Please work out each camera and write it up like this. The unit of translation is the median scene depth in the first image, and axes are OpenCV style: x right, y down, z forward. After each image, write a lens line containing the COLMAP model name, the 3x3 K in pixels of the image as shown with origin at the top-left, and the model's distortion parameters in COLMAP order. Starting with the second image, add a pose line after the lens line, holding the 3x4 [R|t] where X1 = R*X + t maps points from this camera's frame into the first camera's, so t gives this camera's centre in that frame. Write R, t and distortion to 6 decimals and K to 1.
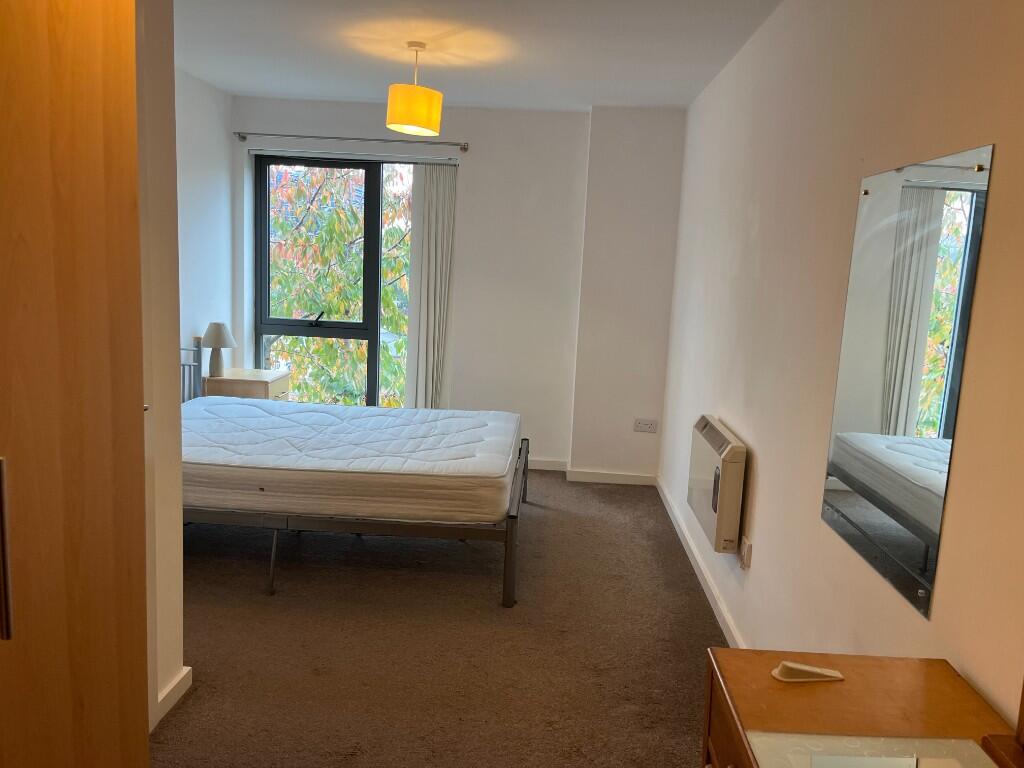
lens RADIAL K [[775.1, 0, 511.4], [0, 775.1, 382.2], [0, 0, 1]] dist [0.060951, -0.077131]
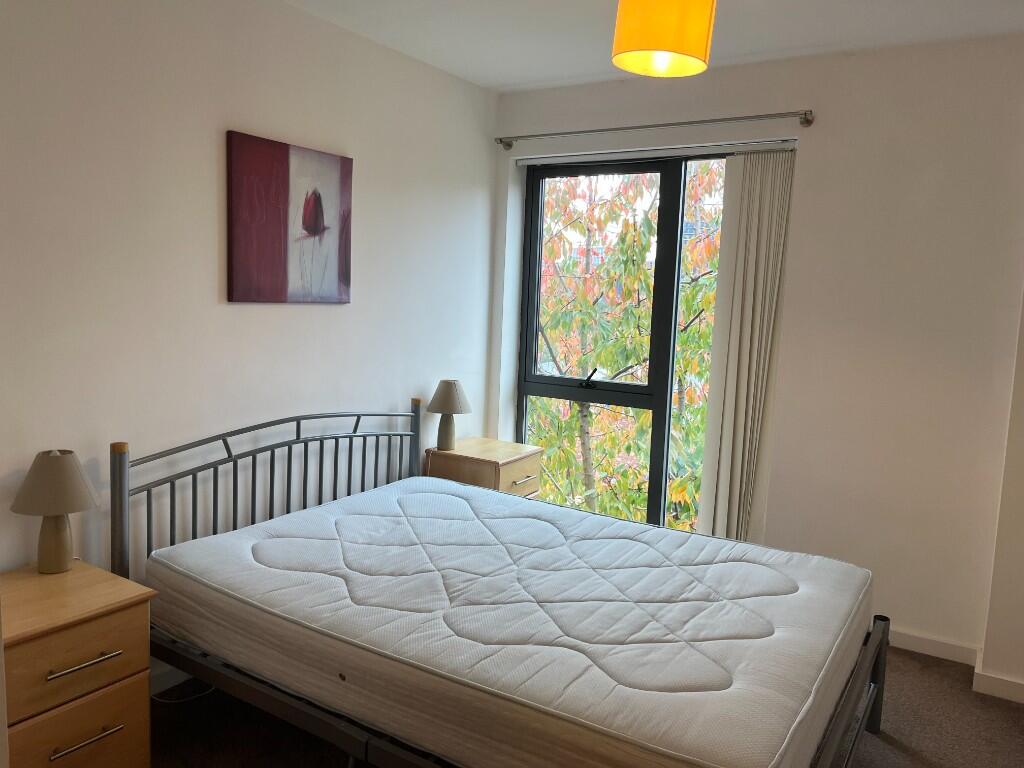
lens RADIAL K [[775.1, 0, 513.4], [0, 775.1, 378.6], [0, 0, 1]] dist [0.060951, -0.077131]
pose [[0.875668, 0.039504, -0.481294, 0.045012], [-0.070331, 0.996455, -0.046172, -0.045090], [0.477764, 0.074281, 0.875342, 0.342713]]
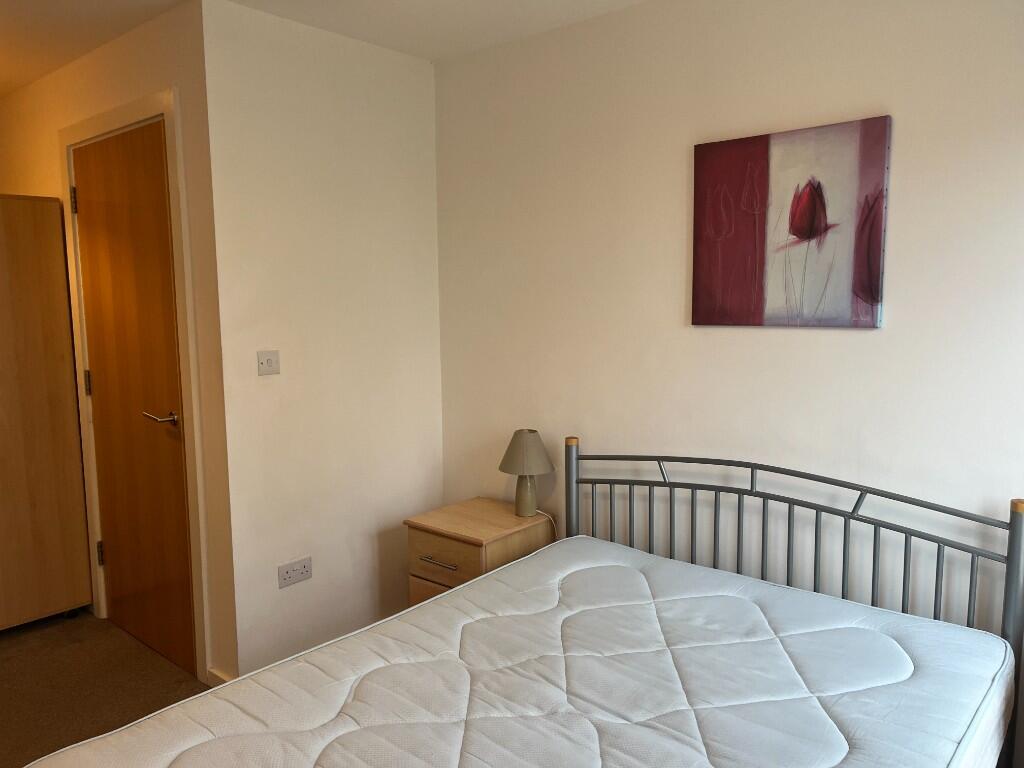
lens RADIAL K [[775.1, 0, 510.0], [0, 775.1, 388.2], [0, 0, 1]] dist [0.060951, -0.077131]
pose [[-0.604768, 0.048342, -0.794933, 0.537858], [-0.146073, 0.974489, 0.170391, -0.942780], [0.782891, 0.219166, -0.582279, 6.031080]]
